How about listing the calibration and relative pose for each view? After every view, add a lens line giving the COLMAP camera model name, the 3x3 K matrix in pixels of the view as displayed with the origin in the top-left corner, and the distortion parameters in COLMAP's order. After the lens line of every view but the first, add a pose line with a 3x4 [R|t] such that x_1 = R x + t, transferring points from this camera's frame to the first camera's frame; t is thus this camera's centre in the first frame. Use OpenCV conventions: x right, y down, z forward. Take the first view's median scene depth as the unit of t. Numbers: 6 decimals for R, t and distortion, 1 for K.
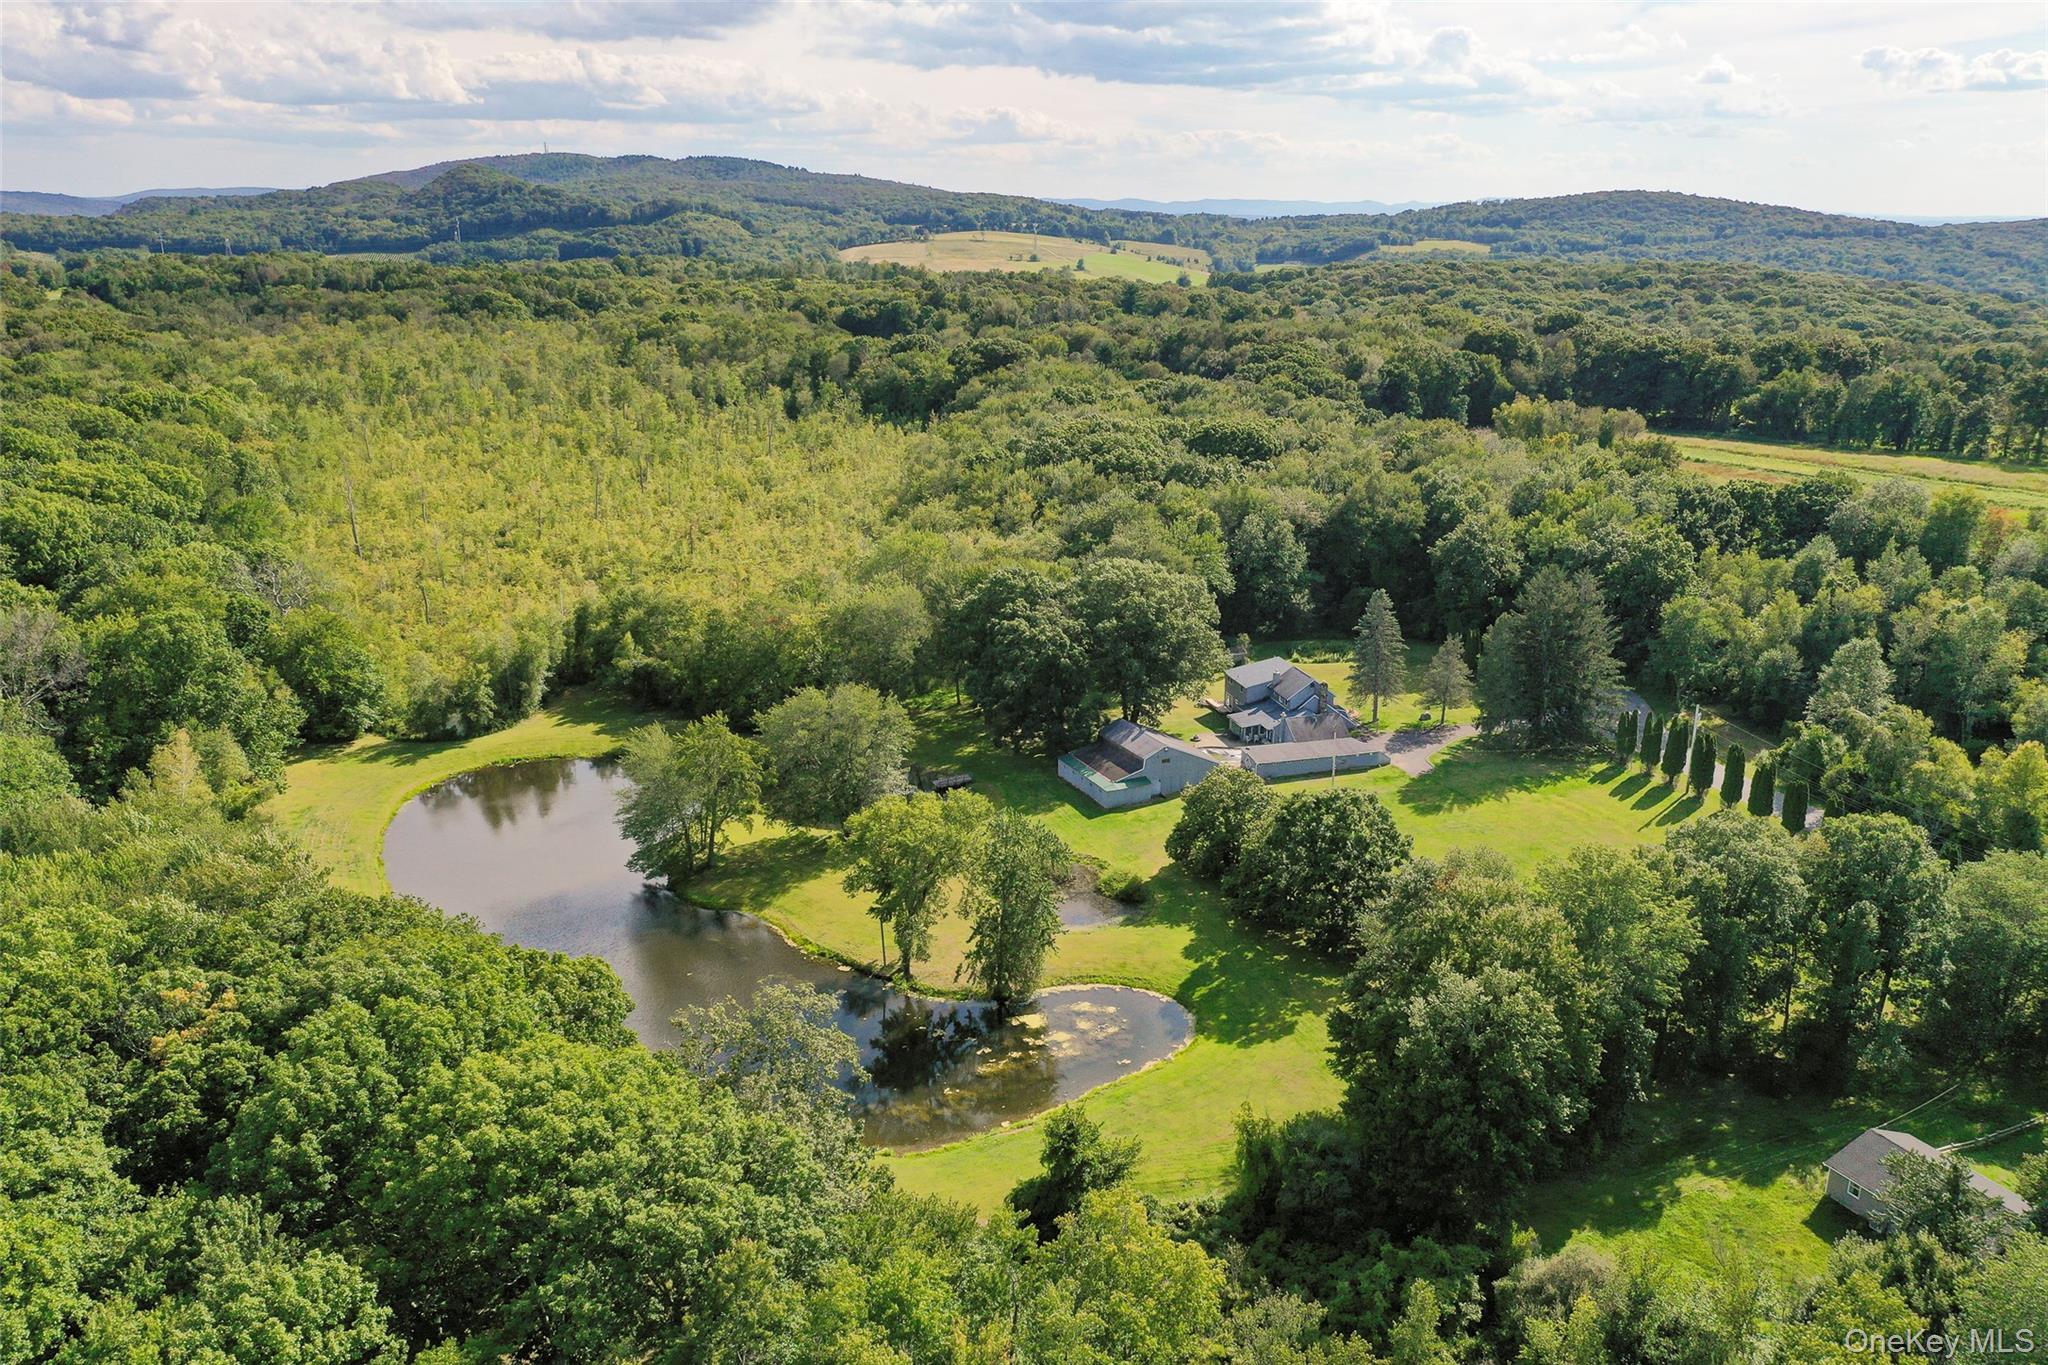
lens RADIAL K [[1675.4, 0, 1026.8], [0, 1675.4, 683.6], [0, 0, 1]] dist [-0.038917, -0.000974]
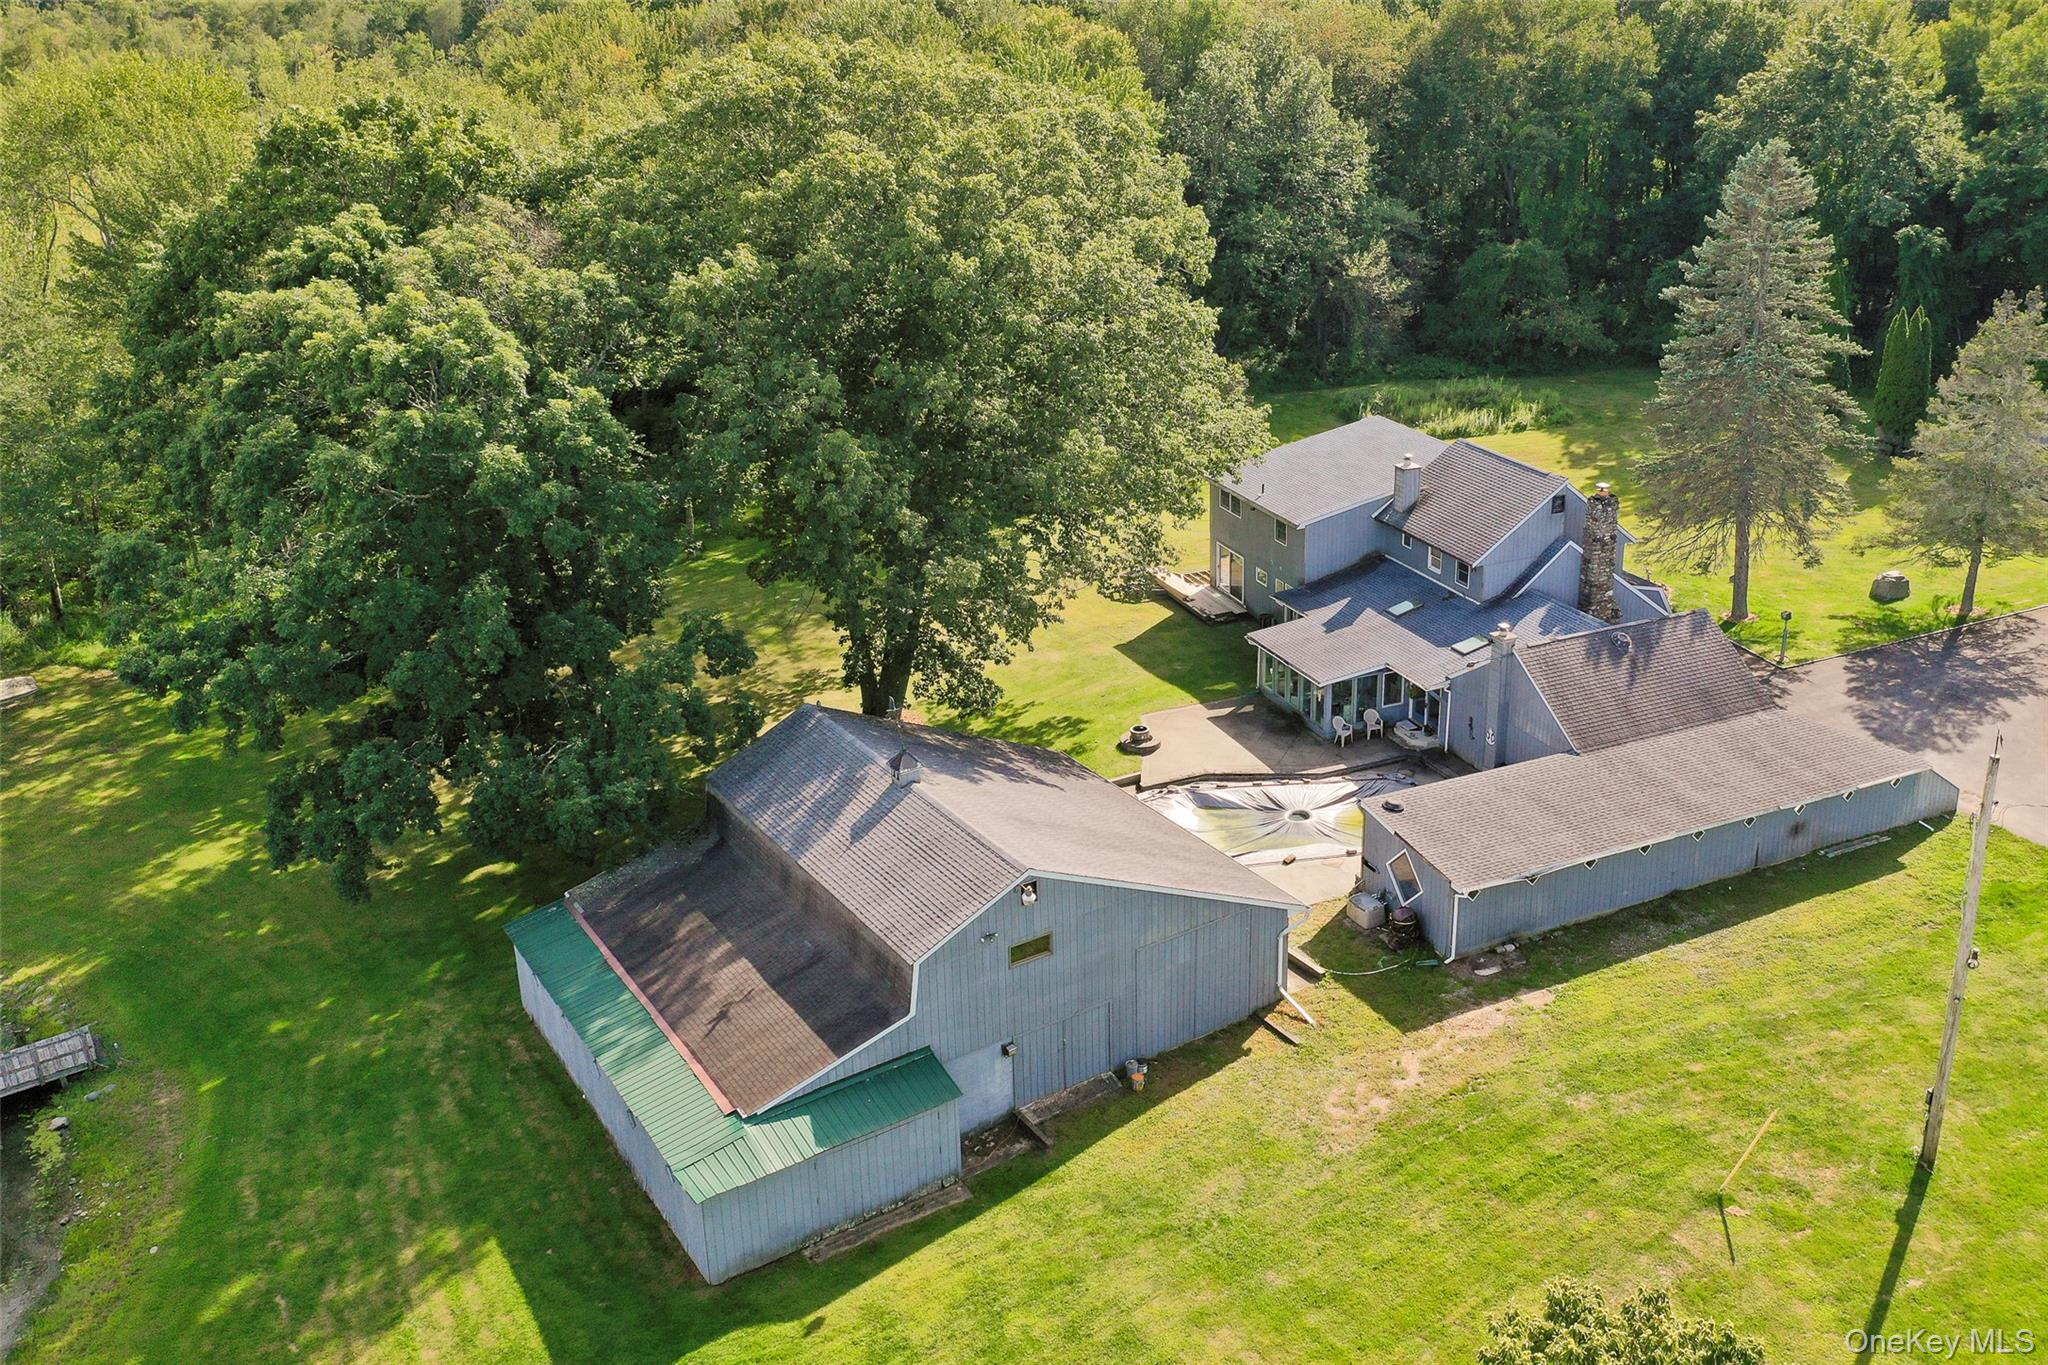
lens RADIAL K [[1675.4, 0, 1027.2], [0, 1675.4, 678.5], [0, 0, 1]] dist [-0.038917, -0.000974]
pose [[0.994483, -0.066646, 0.081010, 0.063542], [0.058160, 0.992986, 0.102941, -0.003789], [-0.087302, -0.097661, 0.991383, 0.745103]]
